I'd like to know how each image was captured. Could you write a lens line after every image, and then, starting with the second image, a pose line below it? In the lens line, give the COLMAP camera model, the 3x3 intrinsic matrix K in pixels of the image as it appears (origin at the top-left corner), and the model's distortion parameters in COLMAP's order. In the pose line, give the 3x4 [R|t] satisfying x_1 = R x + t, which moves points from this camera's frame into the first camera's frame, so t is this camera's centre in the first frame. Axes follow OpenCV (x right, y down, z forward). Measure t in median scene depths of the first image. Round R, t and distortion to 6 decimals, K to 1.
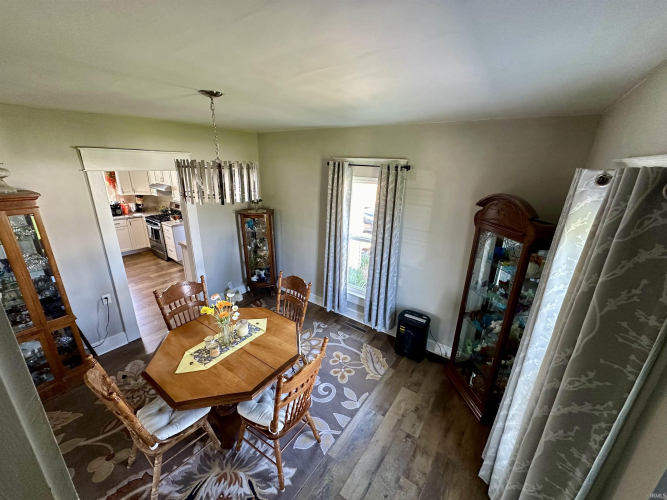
lens RADIAL K [[264.7, 0, 333.5], [0, 264.7, 250.0], [0, 0, 1]] dist [-0.000235, 0.000200]
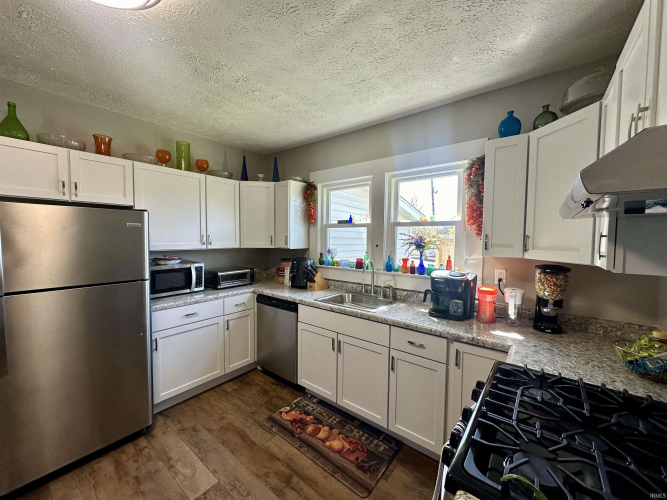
lens RADIAL K [[264.7, 0, 333.5], [0, 264.7, 250.0], [0, 0, 1]] dist [-0.000235, 0.000200]
pose [[-0.047400, 0.015797, -0.998751, -0.499057], [-0.333603, 0.942213, 0.030736, -0.165132], [0.941521, 0.334643, -0.039390, 0.845385]]
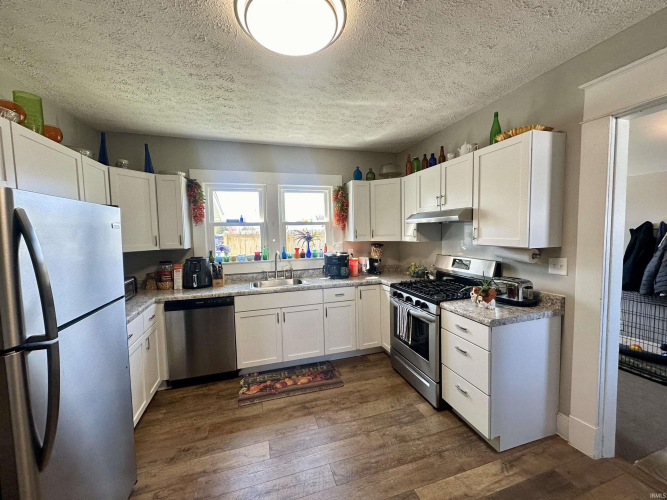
lens RADIAL K [[264.7, 0, 333.5], [0, 264.7, 250.0], [0, 0, 1]] dist [-0.000235, 0.000200]
pose [[0.795334, -0.006144, -0.606141, -0.499336], [-0.150299, 0.966725, -0.207011, -0.071342], [0.587243, 0.255745, 0.767945, 0.561116]]
